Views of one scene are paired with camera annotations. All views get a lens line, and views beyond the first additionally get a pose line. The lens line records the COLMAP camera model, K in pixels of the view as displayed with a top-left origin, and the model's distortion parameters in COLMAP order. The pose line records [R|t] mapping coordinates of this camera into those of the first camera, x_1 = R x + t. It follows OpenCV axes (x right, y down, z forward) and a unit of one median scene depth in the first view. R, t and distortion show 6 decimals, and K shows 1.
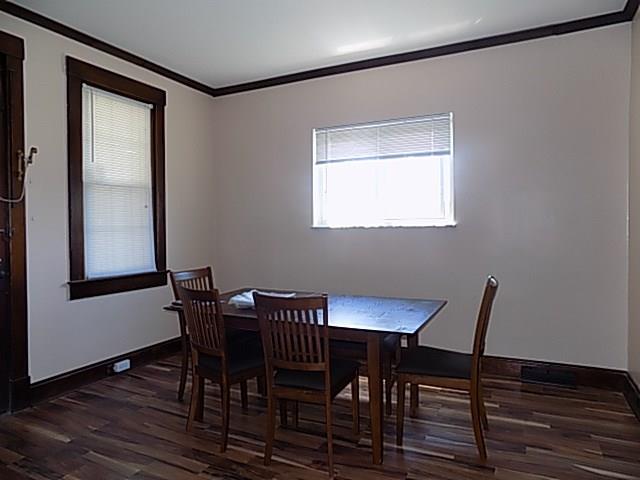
lens RADIAL K [[430.6, 0, 320.0], [0, 430.6, 240.0], [0, 0, 1]] dist [-0.081087, 0.081849]
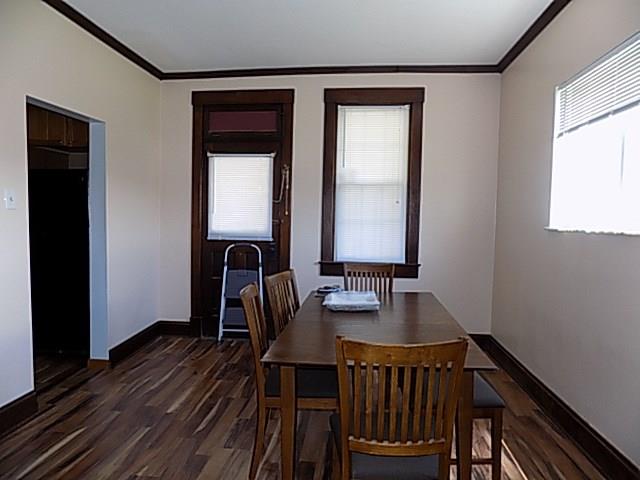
lens RADIAL K [[430.6, 0, 320.0], [0, 430.6, 240.0], [0, 0, 1]] dist [-0.081087, 0.081849]
pose [[0.355747, 0.069136, -0.932022, 0.613057], [-0.045953, 0.997348, 0.056442, -0.040717], [0.933452, 0.022750, 0.357980, 0.490871]]
